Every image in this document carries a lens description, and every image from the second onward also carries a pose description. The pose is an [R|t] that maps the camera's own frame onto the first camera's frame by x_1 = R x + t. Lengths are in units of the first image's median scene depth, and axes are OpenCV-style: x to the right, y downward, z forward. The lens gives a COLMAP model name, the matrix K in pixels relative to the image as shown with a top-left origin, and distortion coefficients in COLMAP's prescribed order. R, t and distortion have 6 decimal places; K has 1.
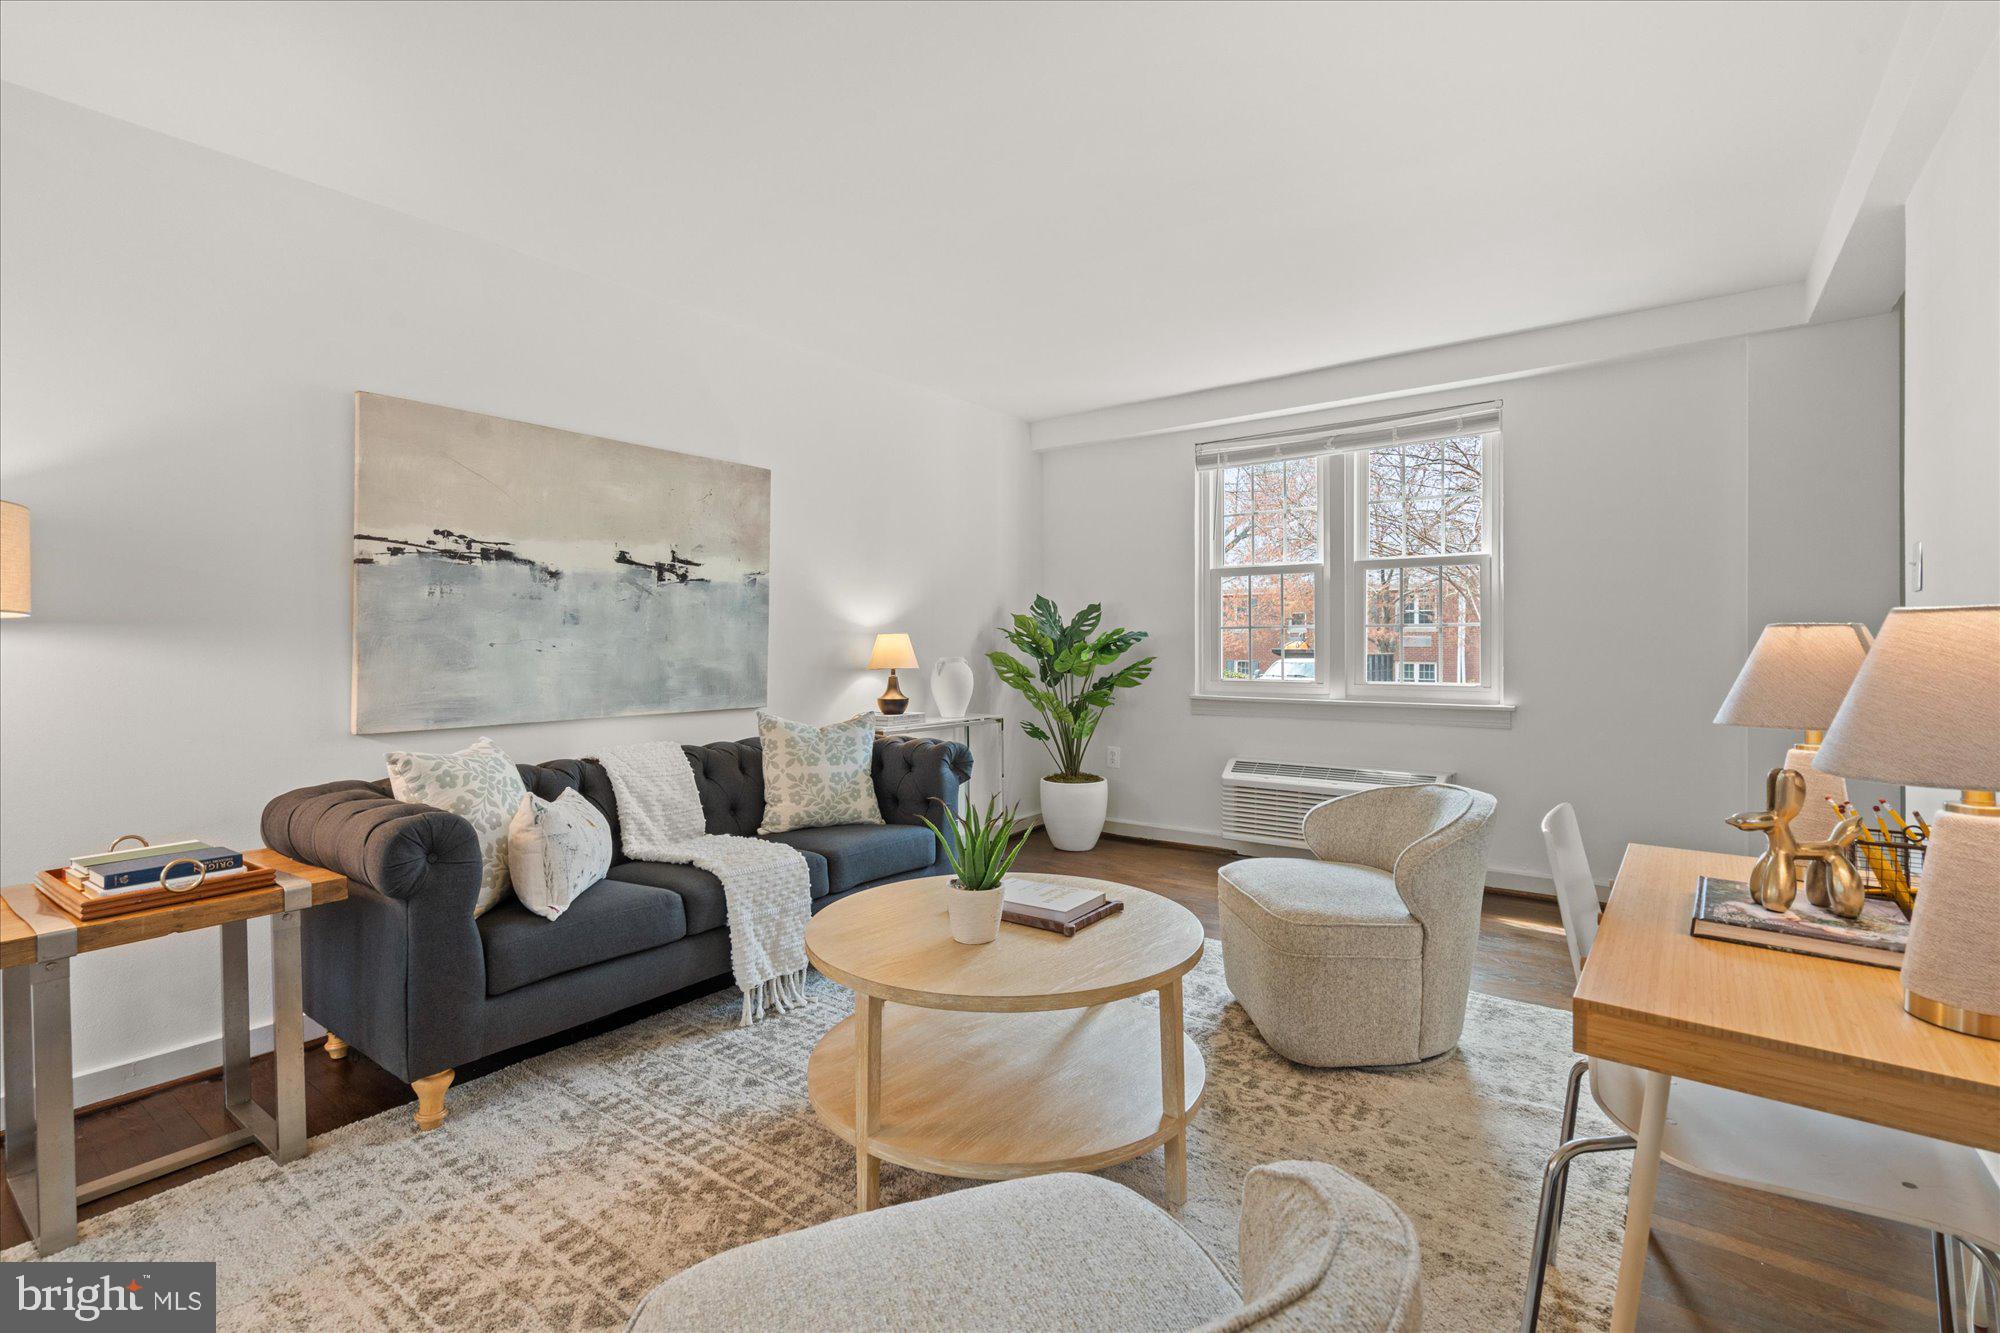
lens RADIAL K [[902.7, 0, 1001.2], [0, 902.7, 652.0], [0, 0, 1]] dist [0.002759, -0.000254]
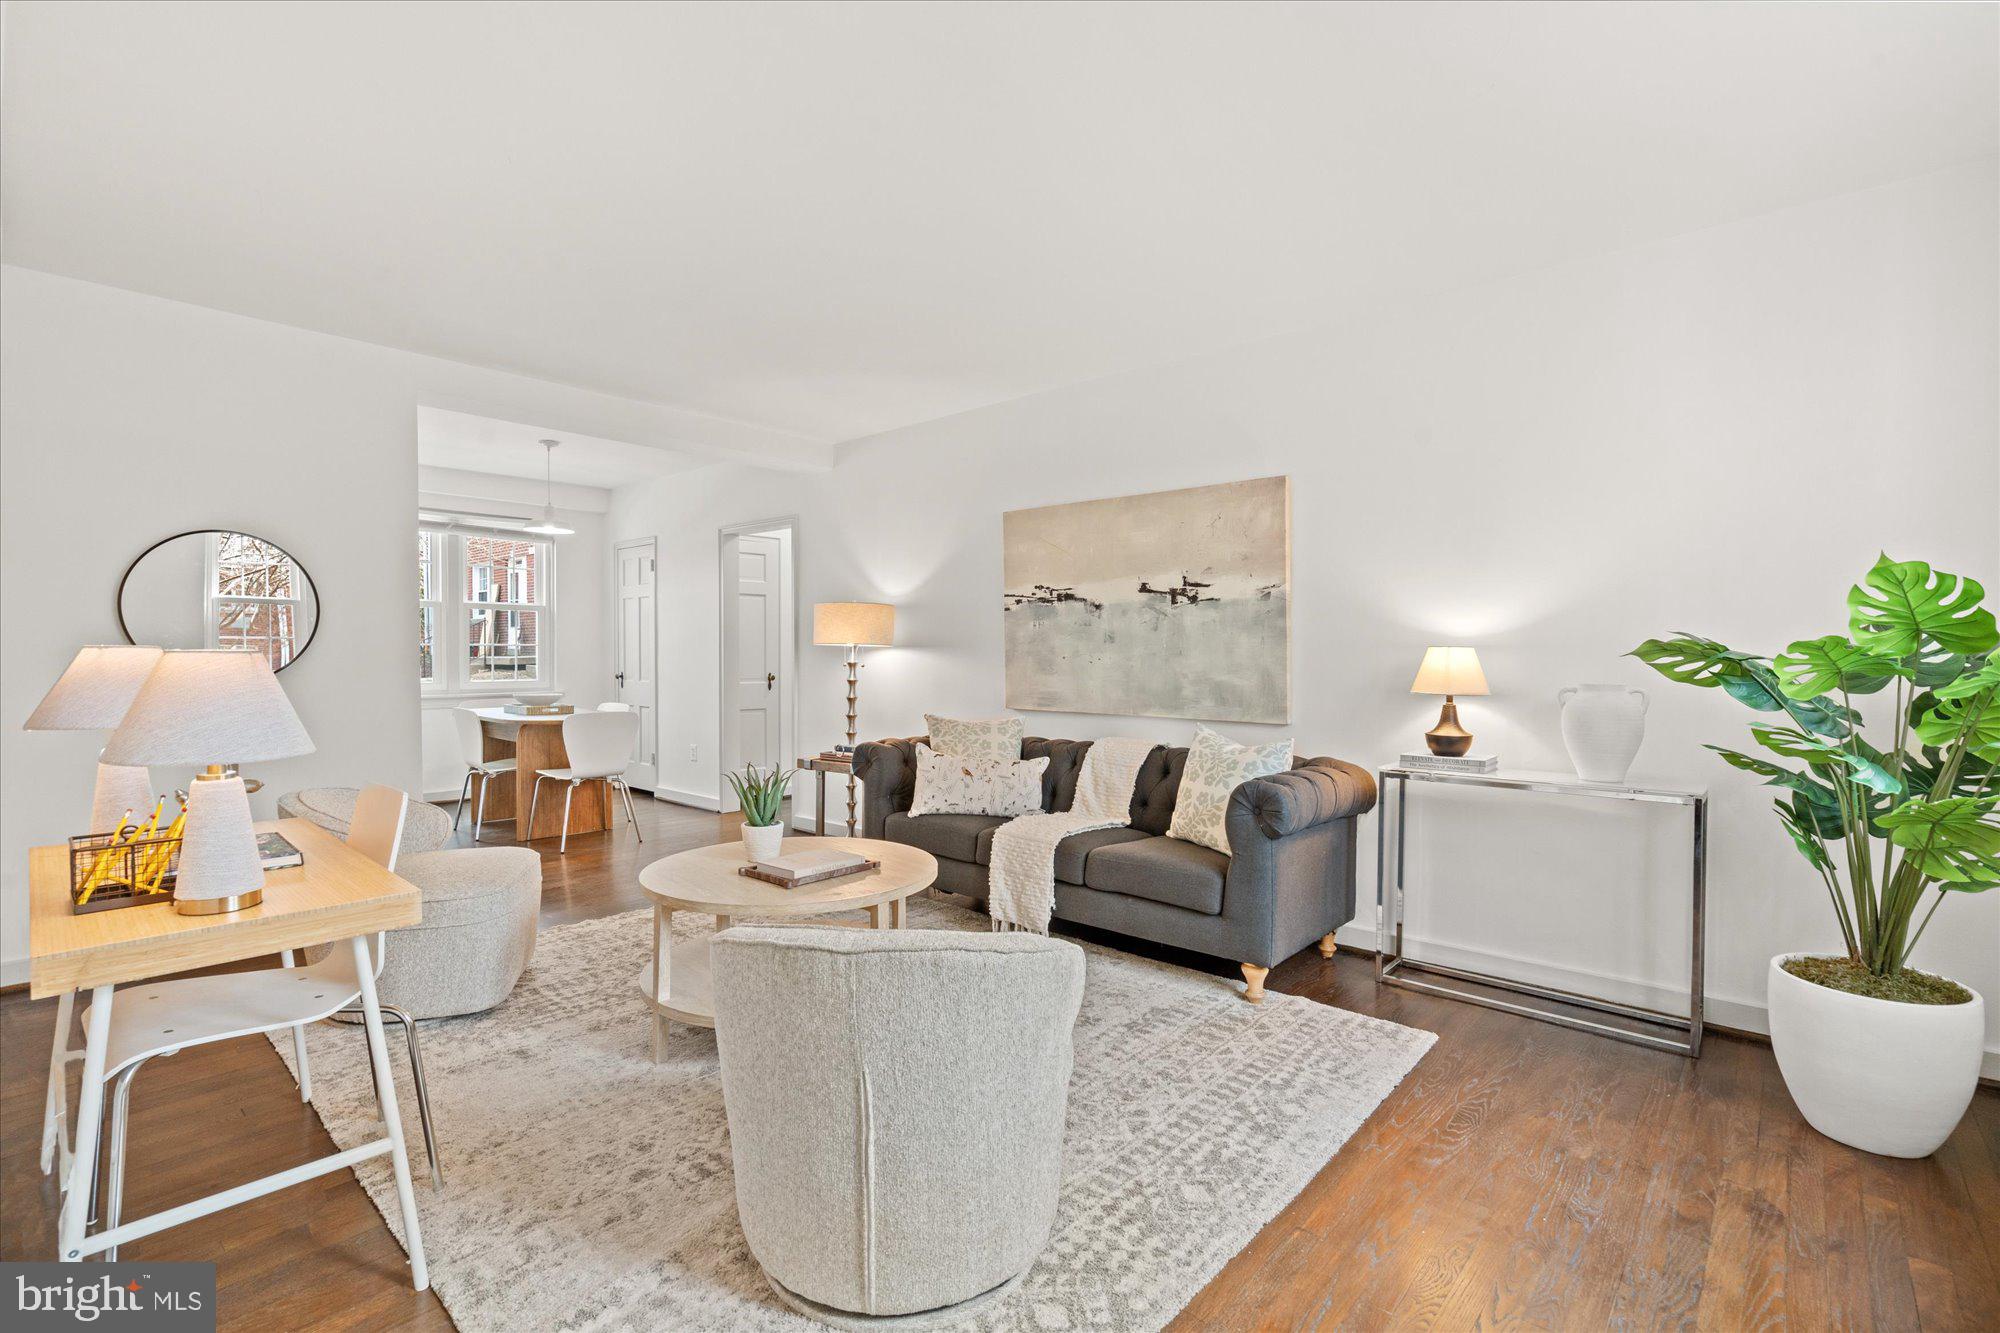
lens RADIAL K [[902.7, 0, 1003.3], [0, 902.7, 667.3], [0, 0, 1]] dist [0.002759, -0.000254]
pose [[-0.085614, 0.014210, -0.996227, 0.803413], [-0.015198, 0.999763, 0.015566, -0.011767], [0.996212, 0.016473, -0.085378, 0.884864]]
